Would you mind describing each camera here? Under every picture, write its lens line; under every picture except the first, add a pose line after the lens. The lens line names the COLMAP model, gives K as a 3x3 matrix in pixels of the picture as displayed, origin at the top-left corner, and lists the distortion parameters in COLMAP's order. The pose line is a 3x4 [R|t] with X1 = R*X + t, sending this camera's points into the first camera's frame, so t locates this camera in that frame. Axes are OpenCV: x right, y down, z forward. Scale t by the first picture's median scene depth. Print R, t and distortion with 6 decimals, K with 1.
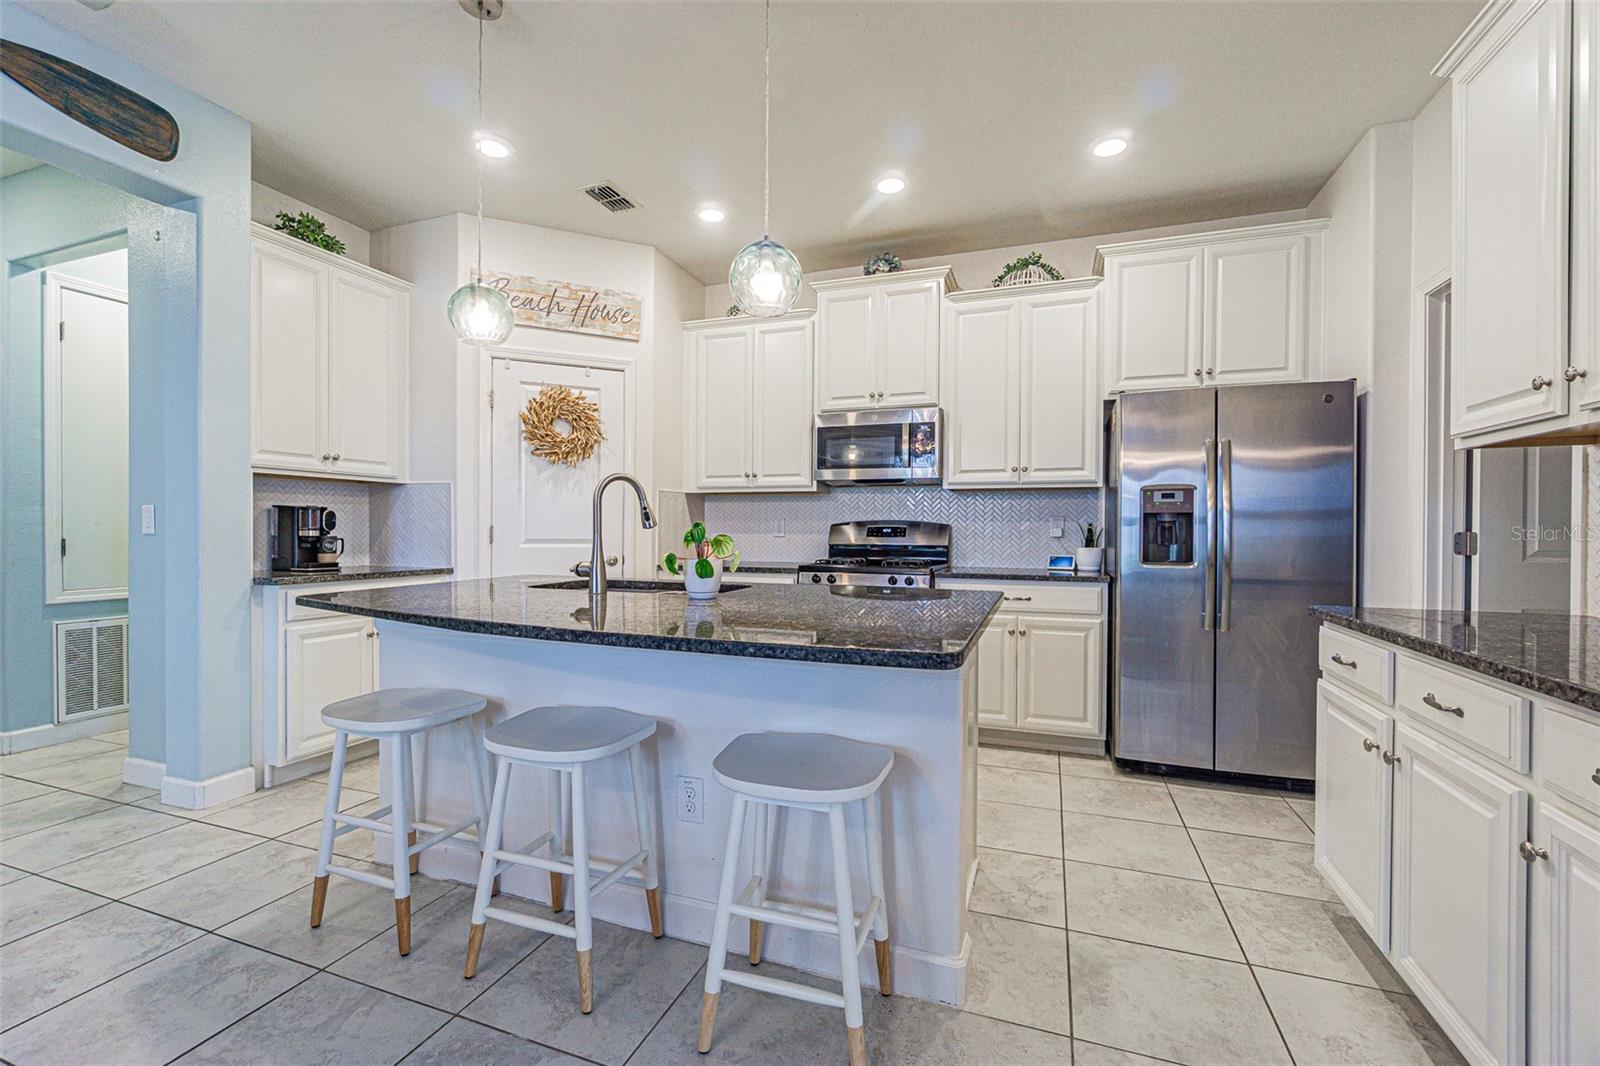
lens RADIAL K [[695.6, 0, 796.2], [0, 695.6, 537.0], [0, 0, 1]] dist [0.000069, -0.000126]
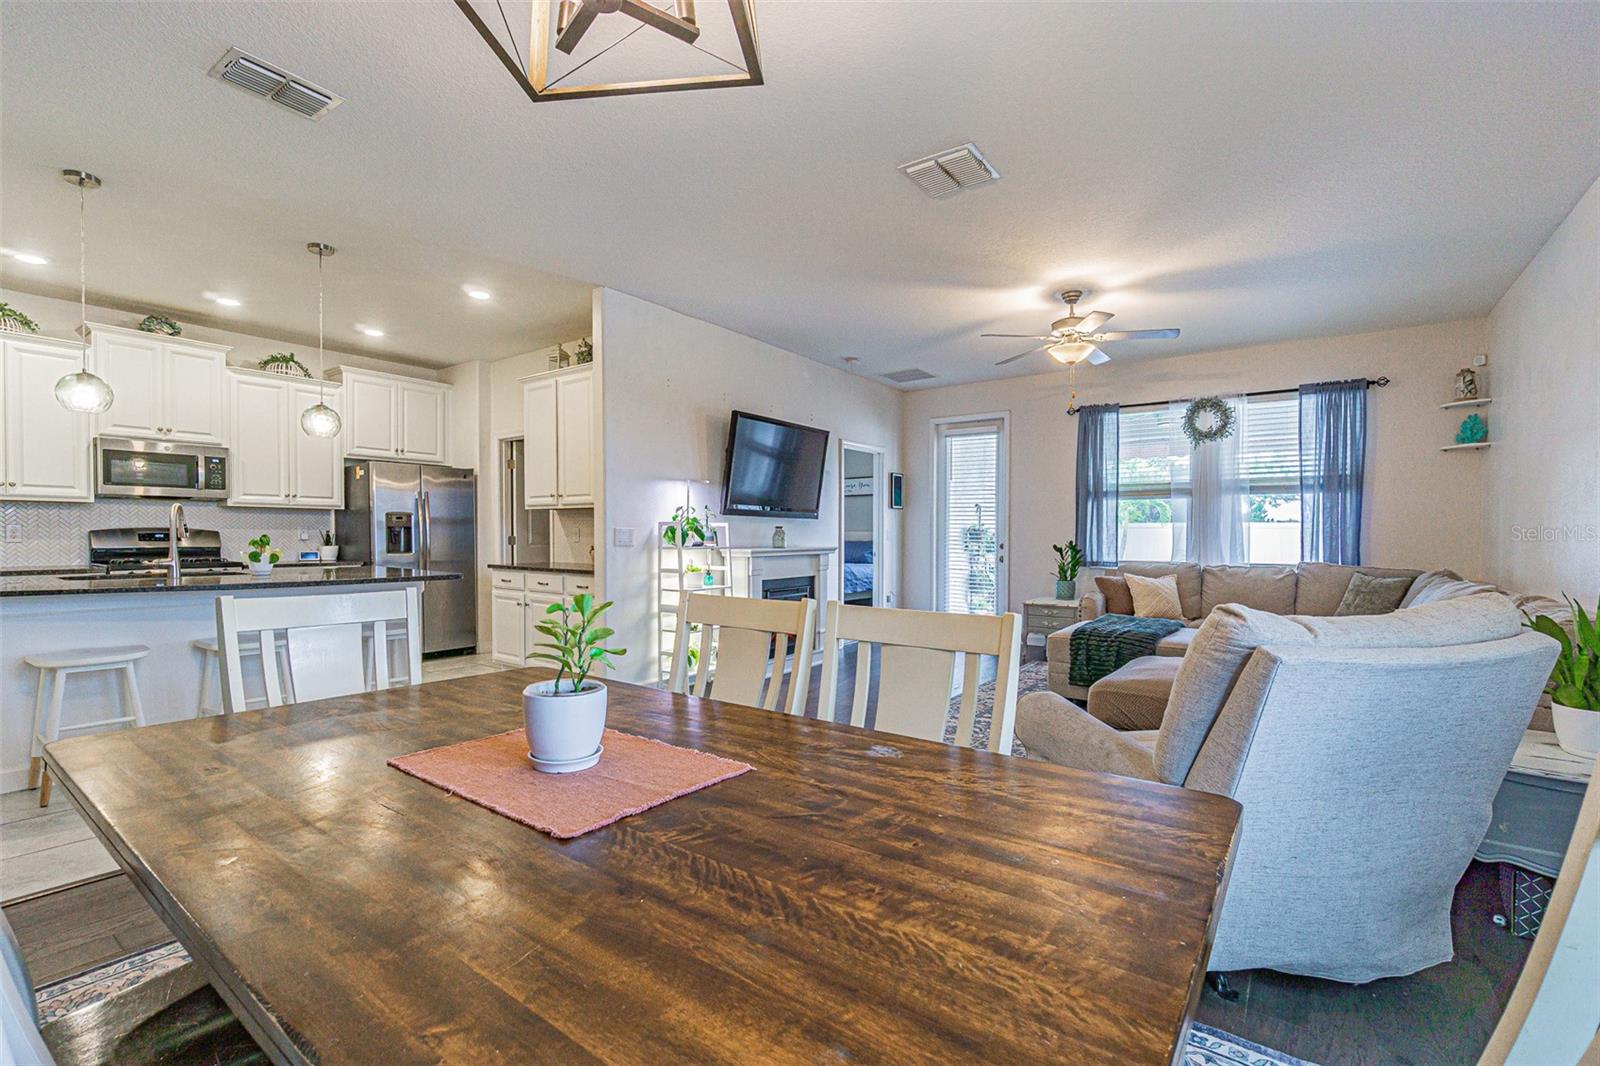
lens RADIAL K [[700.8, 0, 791.1], [0, 700.8, 550.1], [0, 0, 1]] dist [-0.005190, 0.001226]
pose [[0.281965, -0.025343, 0.959090, -0.906472], [0.006765, 0.999679, 0.024426, -0.008170], [-0.959401, -0.000399, 0.282046, -0.526990]]
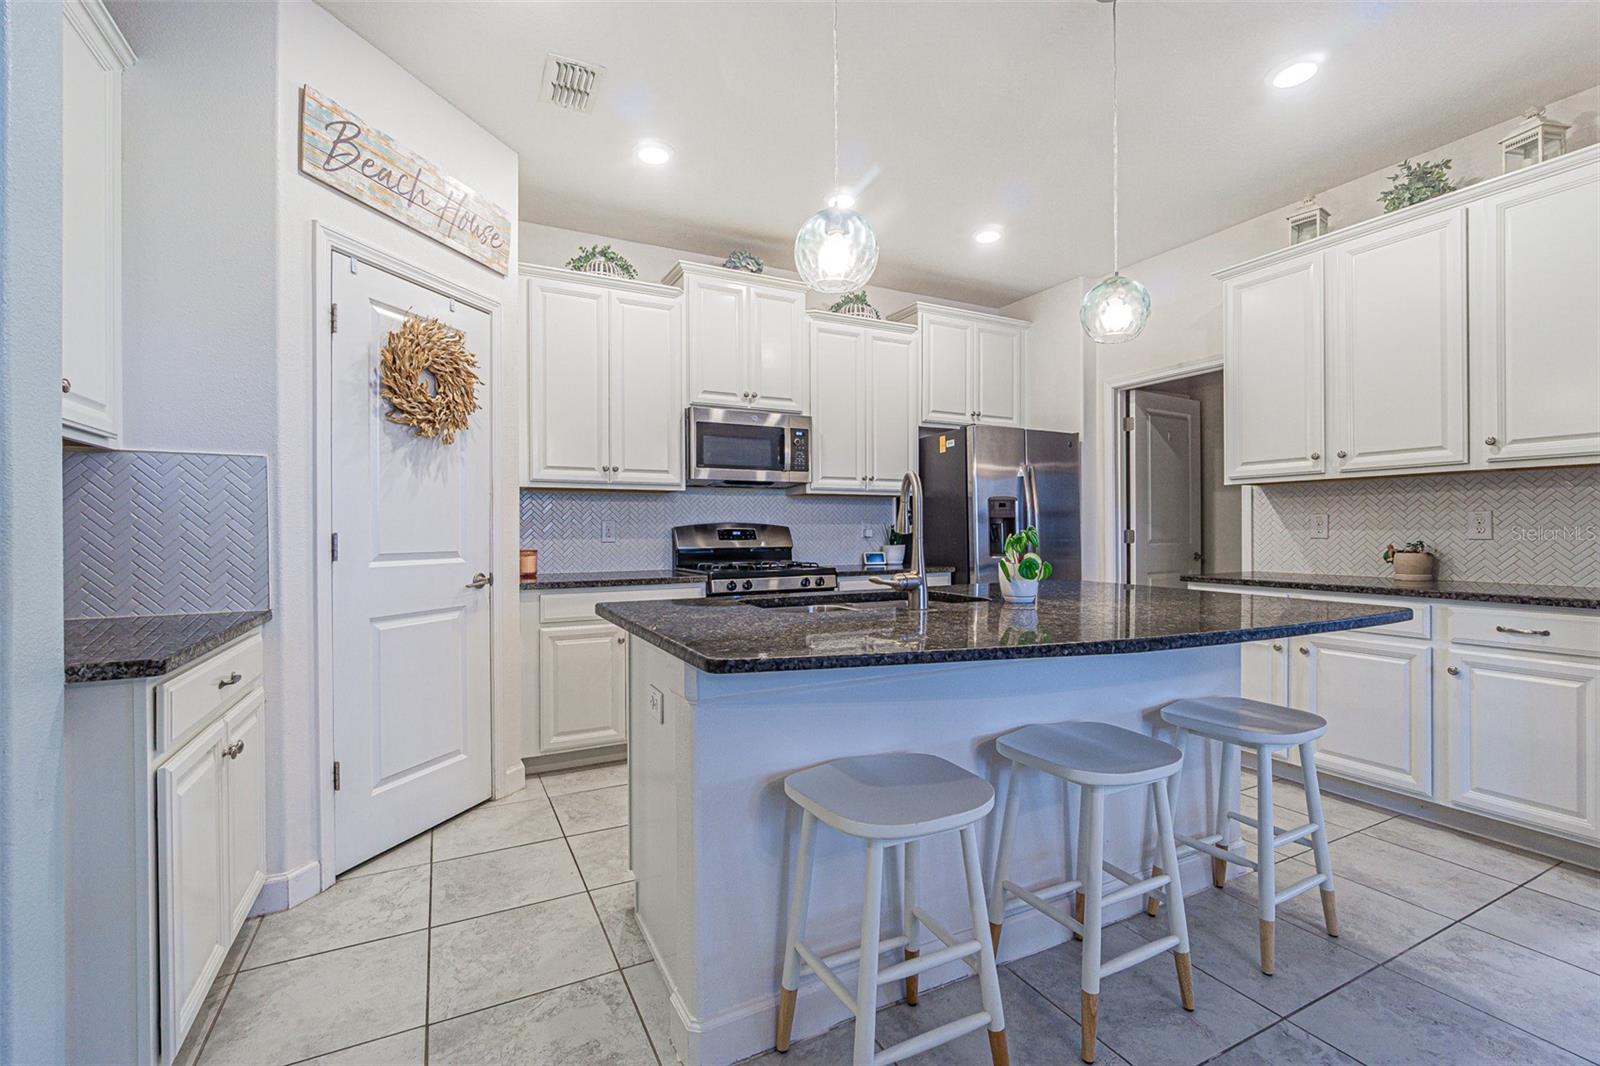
lens RADIAL K [[697.9, 0, 800.0], [0, 697.9, 533.0], [0, 0, 1]] dist [-0.001580, -0.000146]
pose [[0.674248, -0.011813, 0.738410, -0.646911], [0.017076, 0.999854, 0.000403, -0.010294], [-0.738307, 0.012338, 0.674352, 0.328664]]
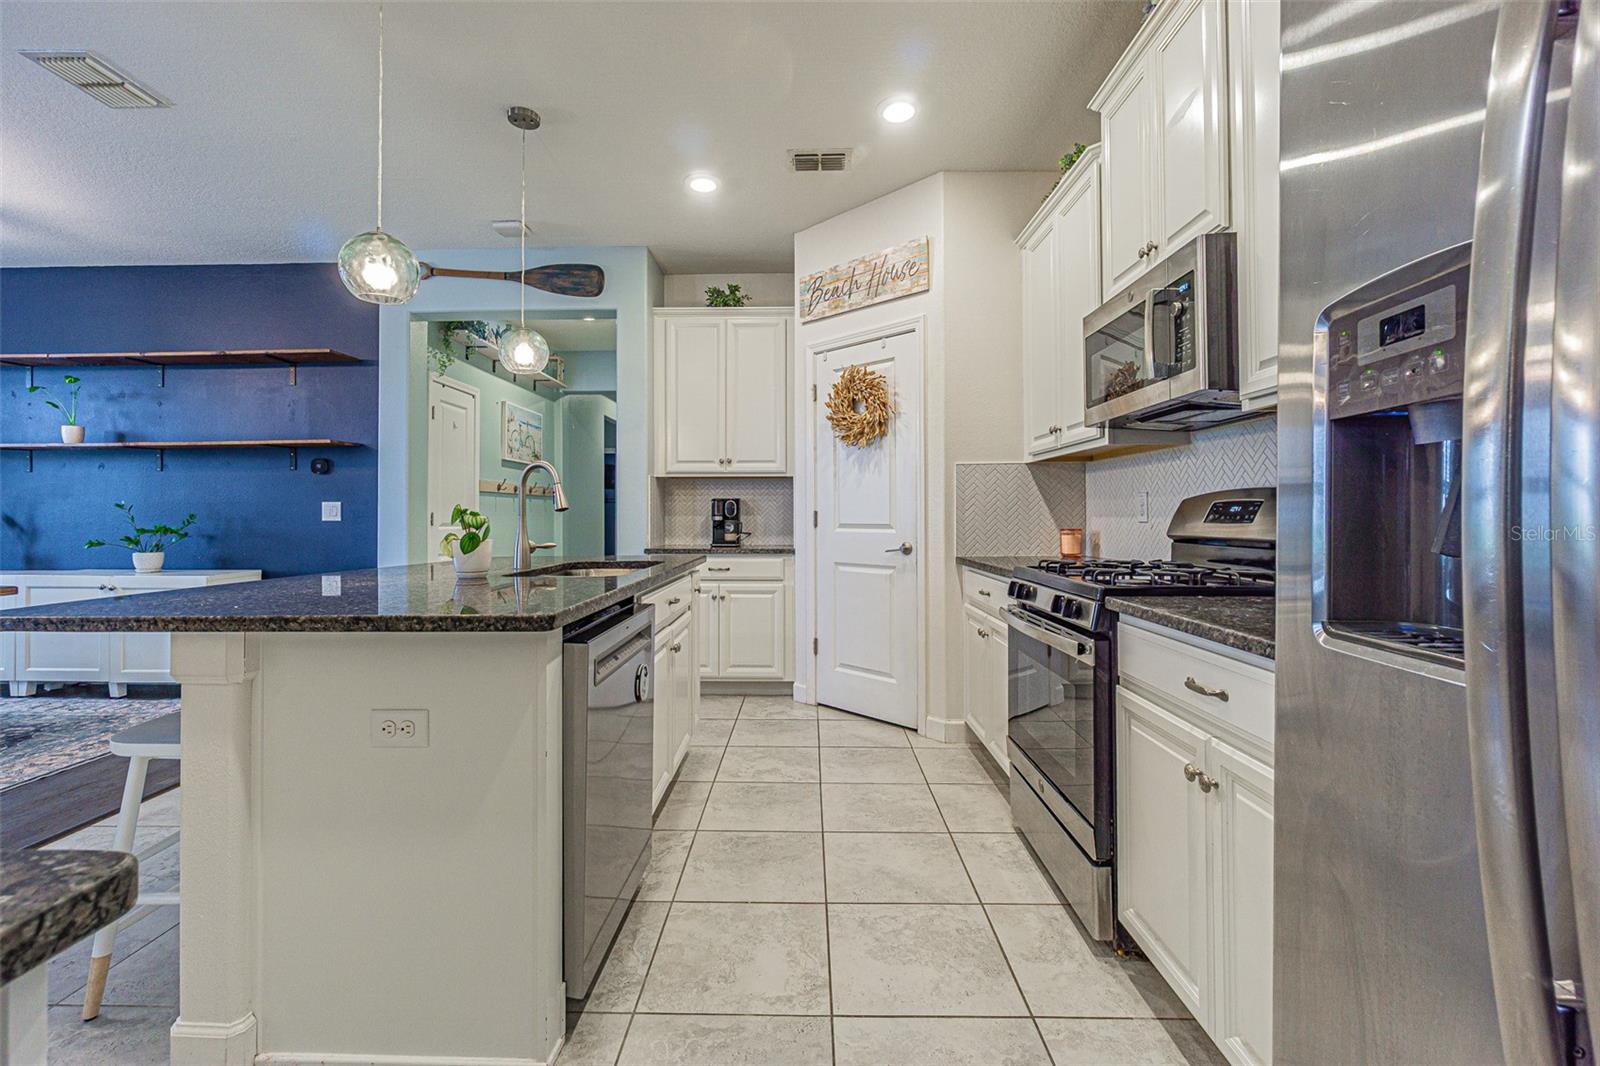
lens RADIAL K [[695.7, 0, 793.1], [0, 695.7, 502.7], [0, 0, 1]] dist [-0.001688, 0.000011]
pose [[0.325361, -0.025686, -0.945241, 0.593078], [-0.004761, 0.999574, -0.028801, 0.002260], [0.945578, 0.013871, 0.325100, 0.661452]]
